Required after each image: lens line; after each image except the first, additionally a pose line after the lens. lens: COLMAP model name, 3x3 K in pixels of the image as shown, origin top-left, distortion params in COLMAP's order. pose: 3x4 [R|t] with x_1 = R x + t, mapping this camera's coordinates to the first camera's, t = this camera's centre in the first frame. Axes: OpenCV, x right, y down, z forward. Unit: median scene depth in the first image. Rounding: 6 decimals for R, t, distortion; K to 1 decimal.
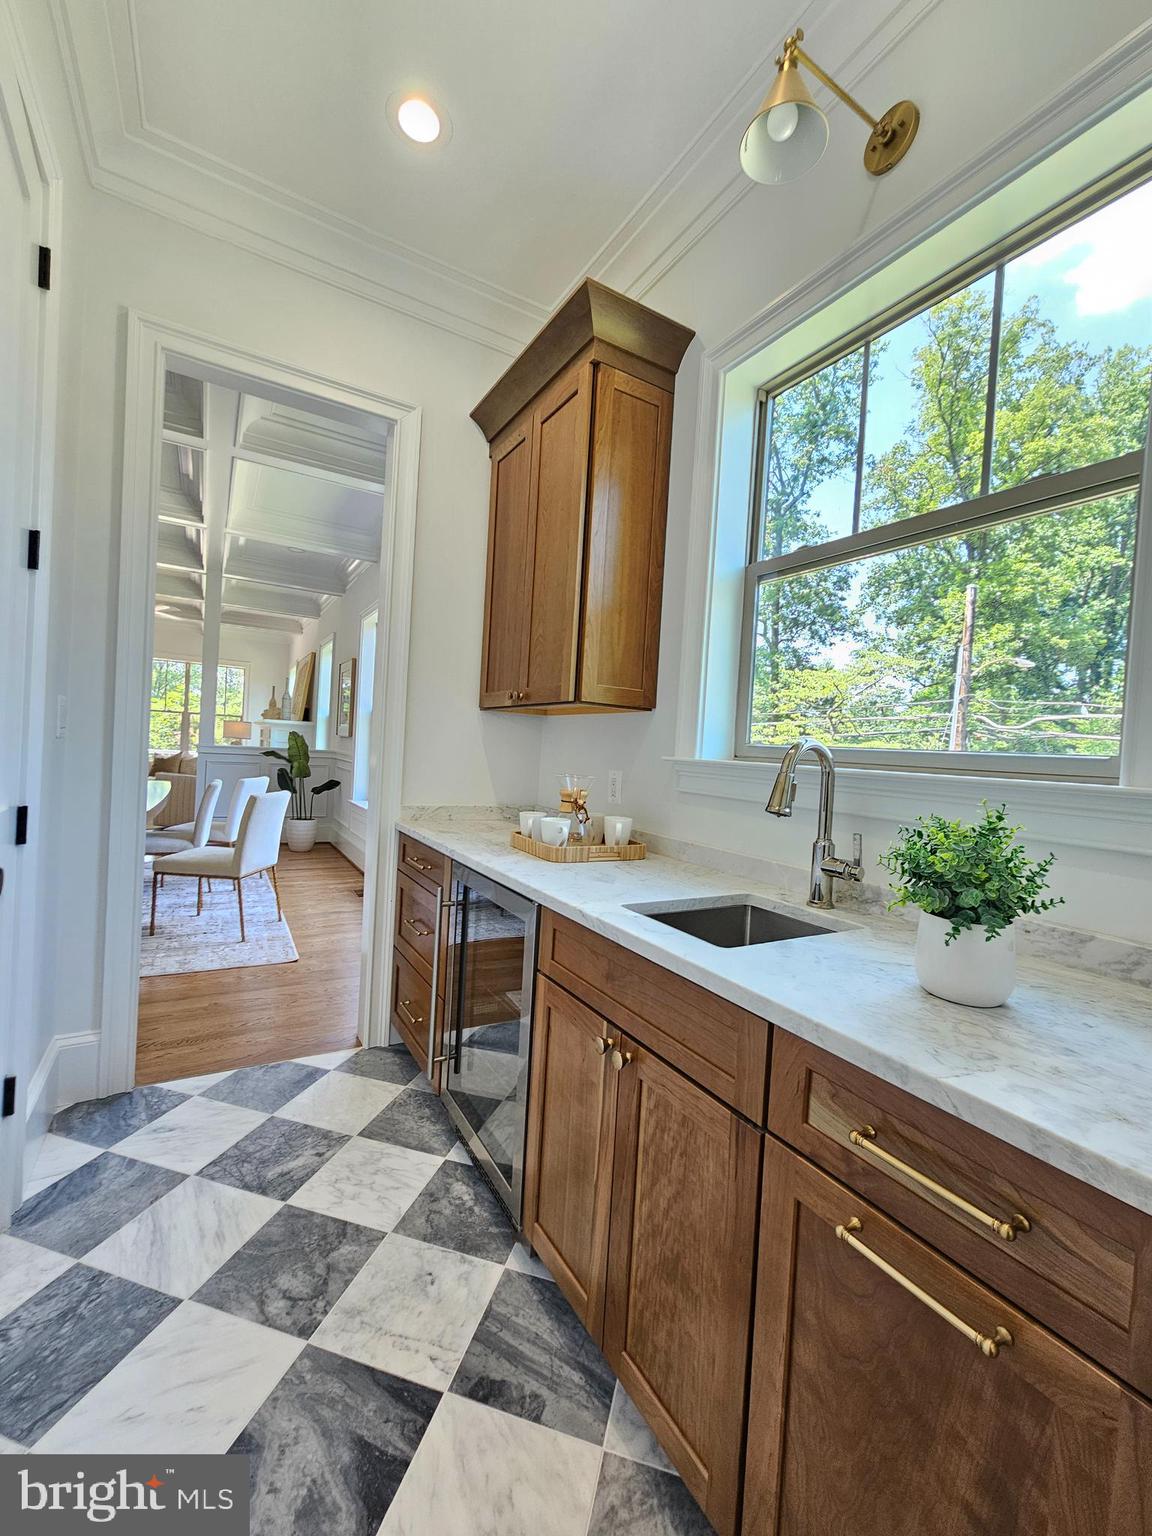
lens RADIAL K [[630.6, 0, 569.5], [0, 630.6, 763.7], [0, 0, 1]] dist [-0.004508, 0.002565]
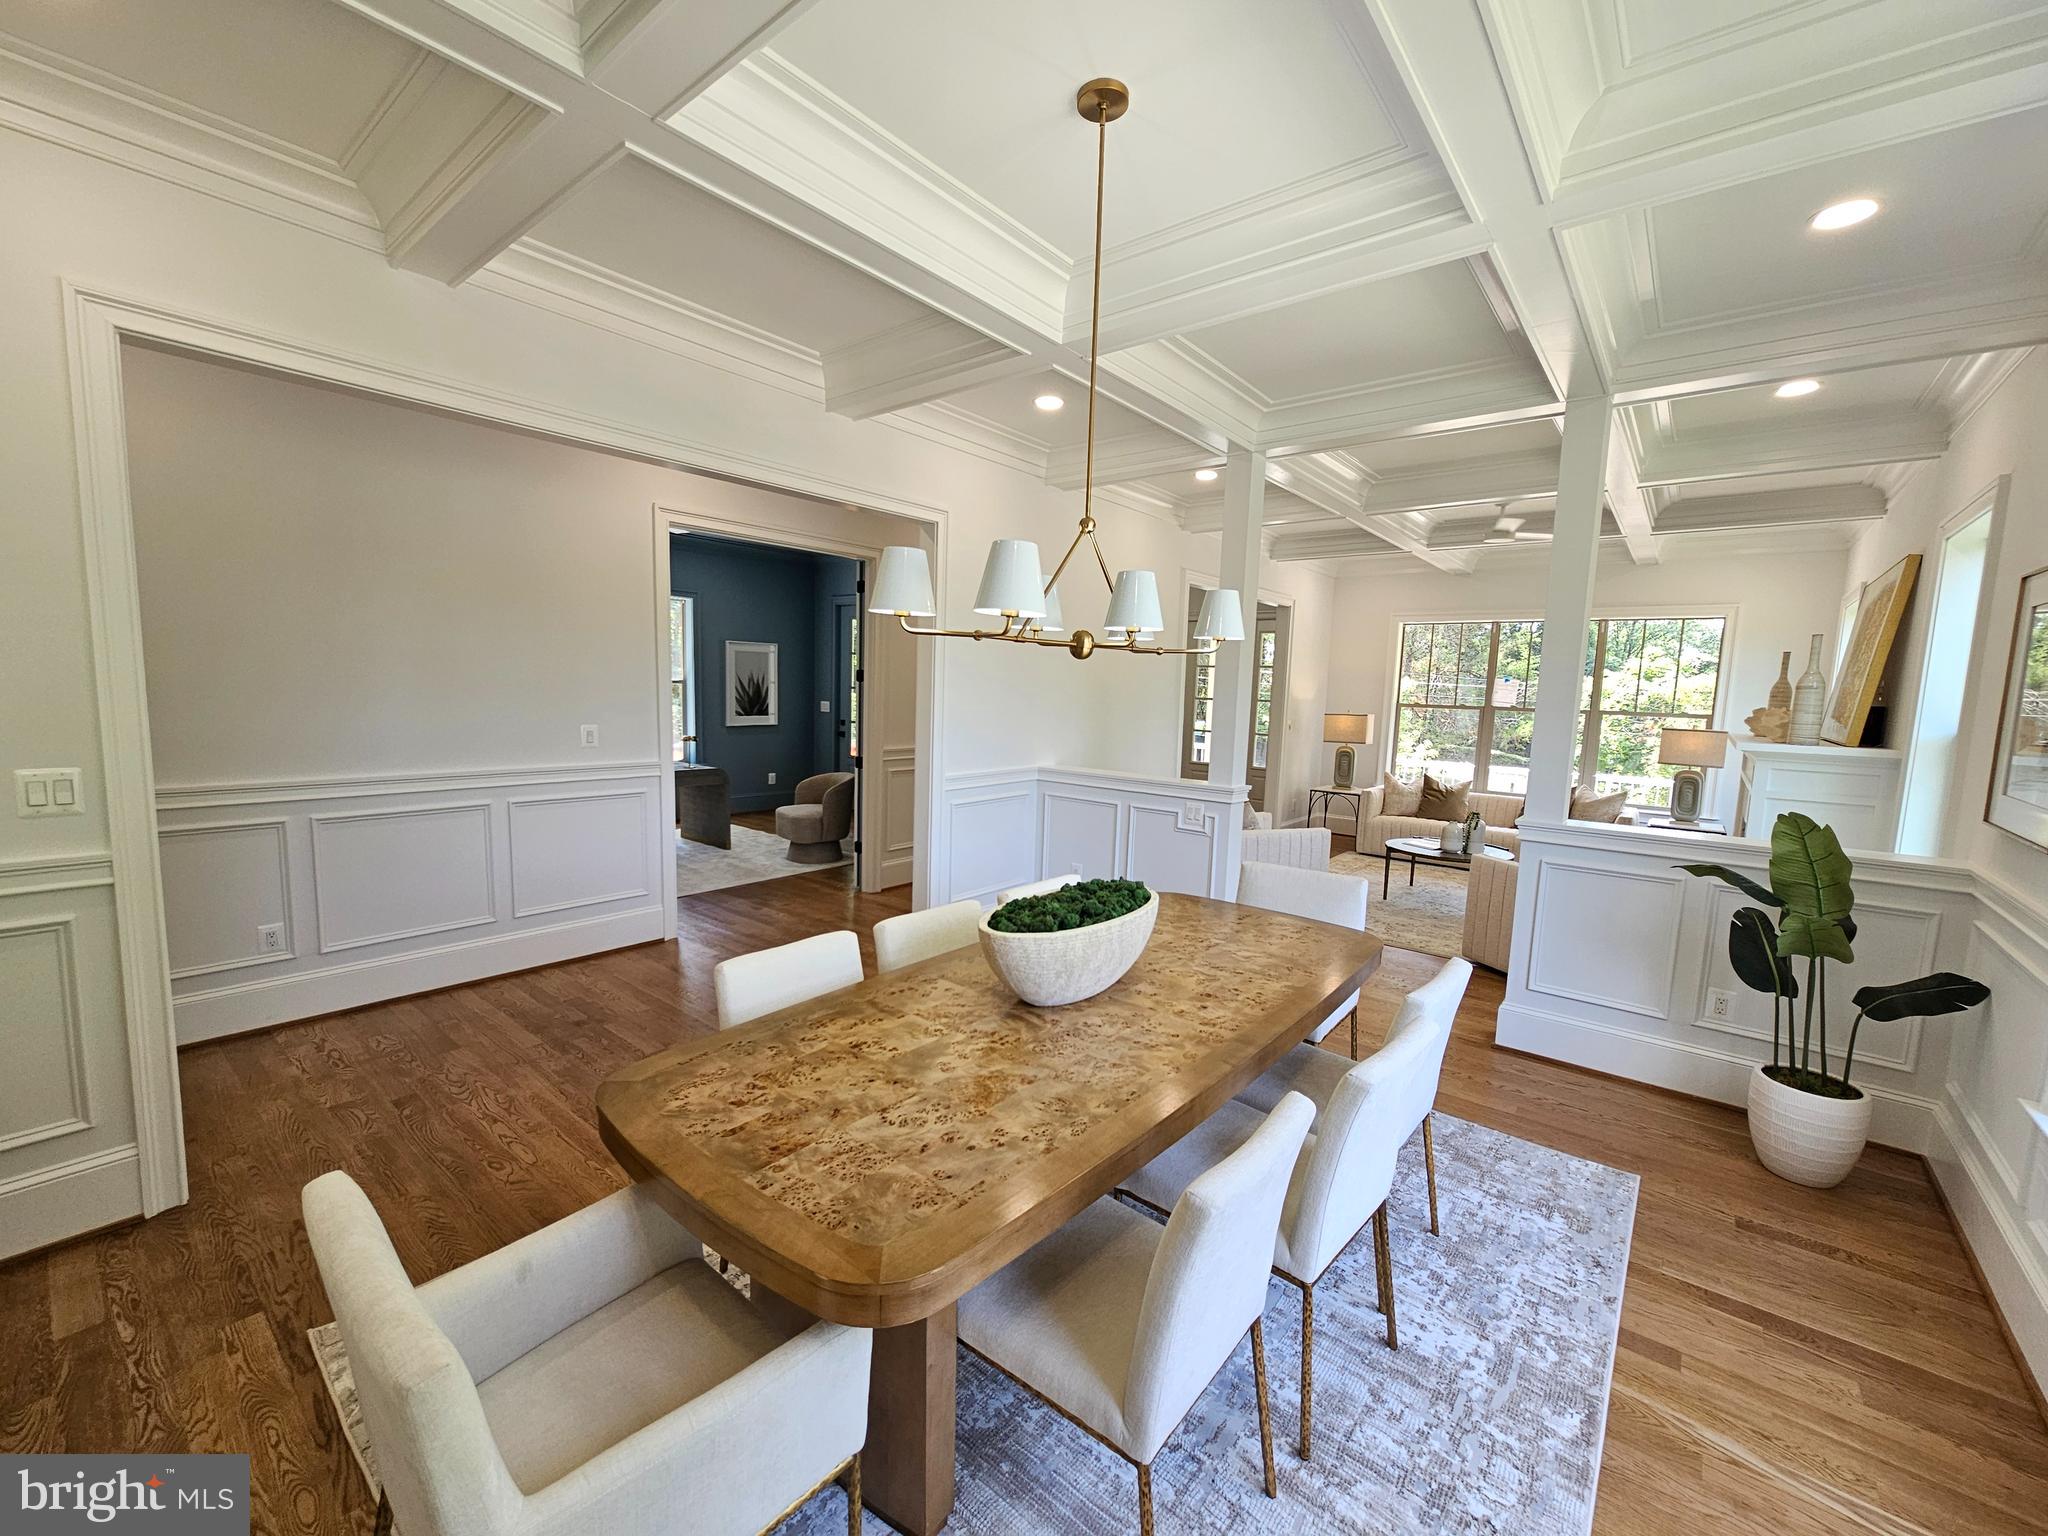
lens RADIAL K [[840.8, 0, 1028.9], [0, 840.8, 769.2], [0, 0, 1]] dist [-0.004508, 0.002565]
pose [[0.359303, 0.053389, -0.931692, -0.413680], [-0.033329, 0.998459, 0.044362, -0.181610], [0.932626, 0.015113, 0.360529, 1.100330]]
